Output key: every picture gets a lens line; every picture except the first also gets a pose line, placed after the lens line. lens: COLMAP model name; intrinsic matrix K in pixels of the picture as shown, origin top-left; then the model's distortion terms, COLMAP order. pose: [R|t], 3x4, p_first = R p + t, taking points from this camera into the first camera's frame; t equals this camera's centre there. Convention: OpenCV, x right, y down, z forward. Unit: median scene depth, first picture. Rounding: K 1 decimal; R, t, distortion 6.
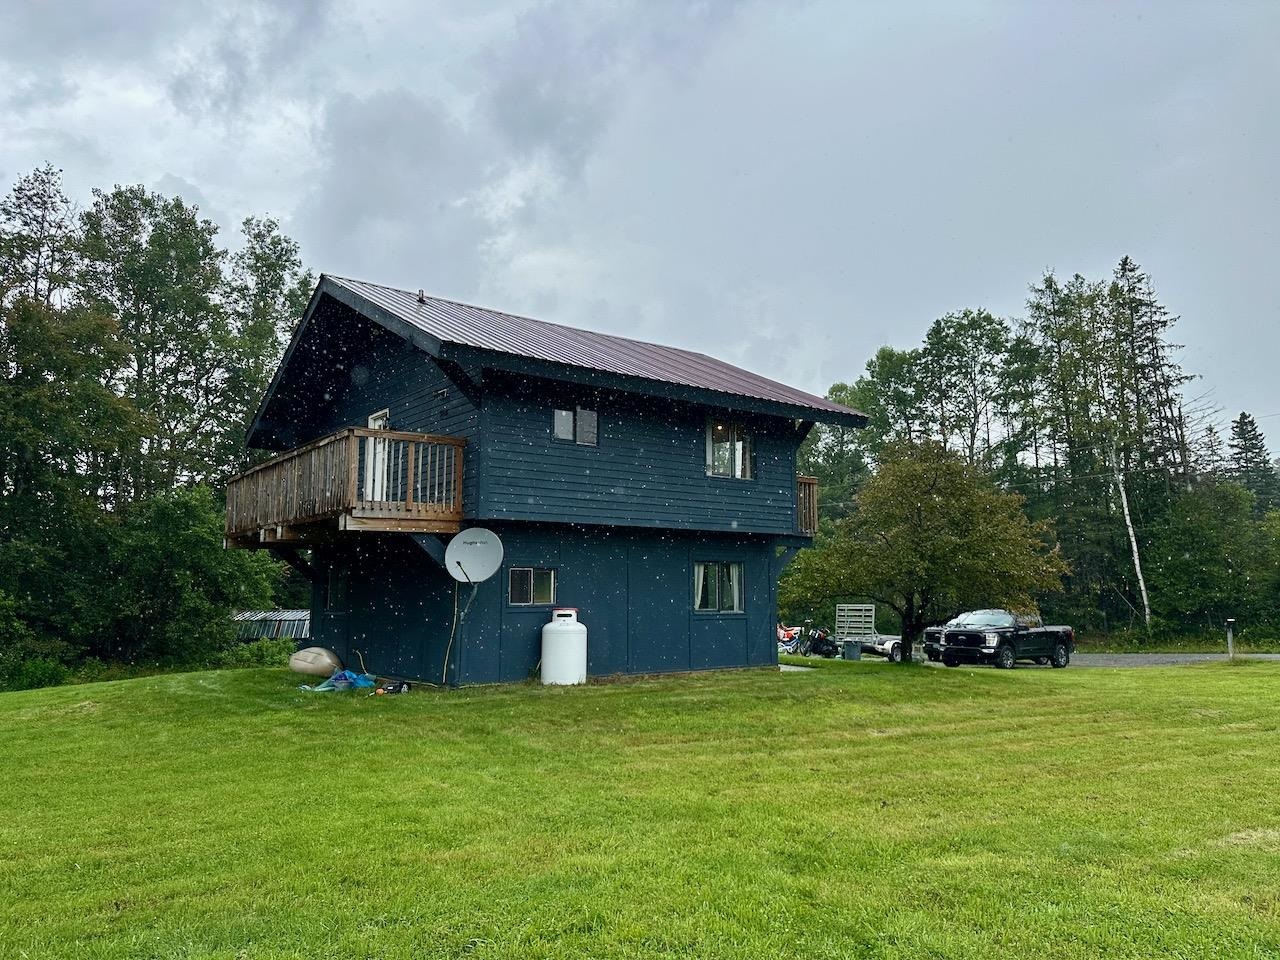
lens RADIAL K [[903.9, 0, 640.6], [0, 903.9, 470.6], [0, 0, 1]] dist [0.103631, -0.119904]
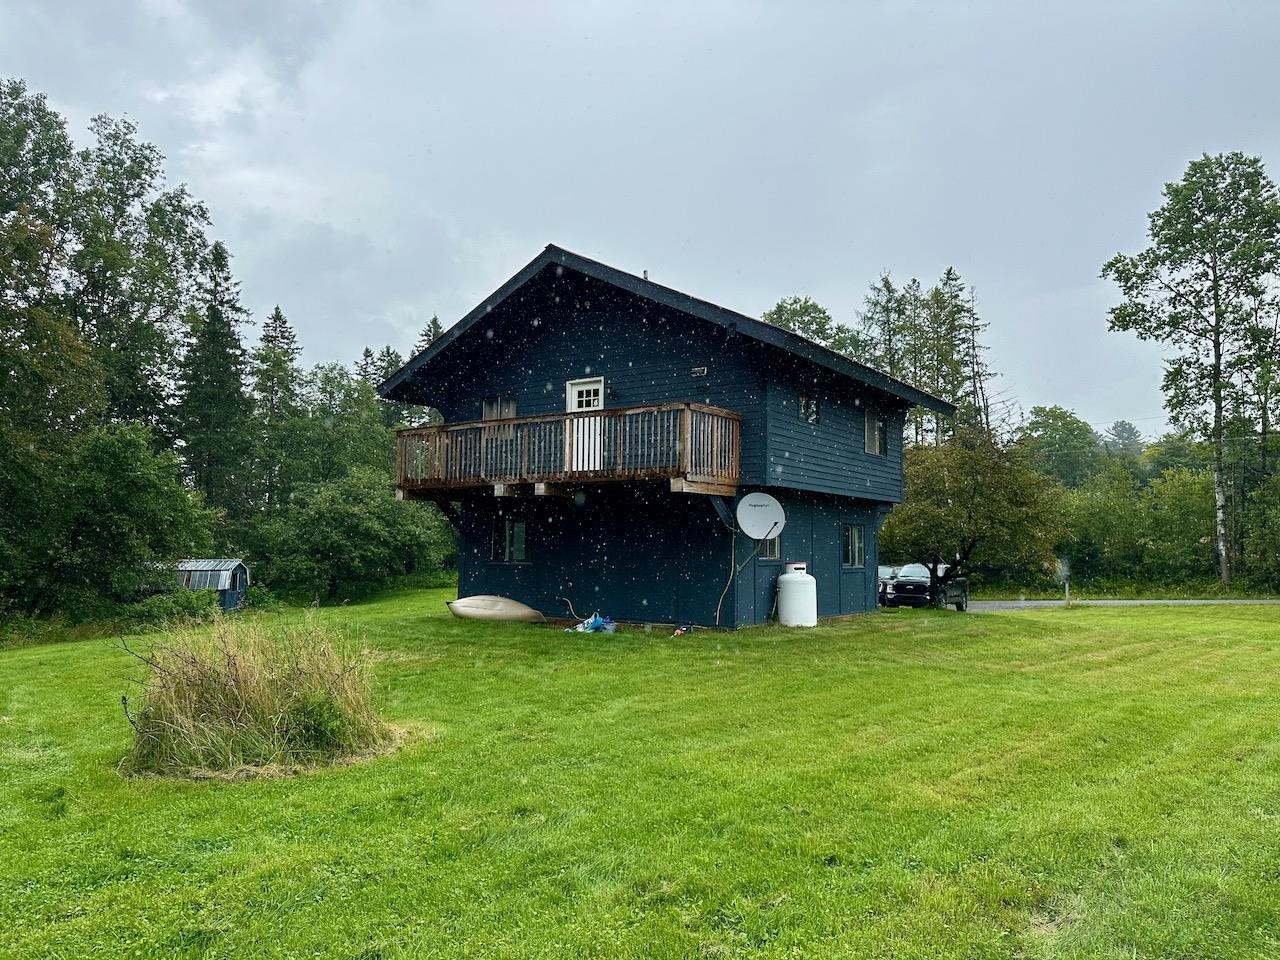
lens RADIAL K [[903.9, 0, 637.7], [0, 903.9, 489.8], [0, 0, 1]] dist [0.103631, -0.119904]
pose [[0.952684, 0.032305, 0.302240, -0.198702], [-0.053779, 0.996564, 0.062997, -0.001557], [-0.299167, -0.076270, 0.951148, -0.015042]]
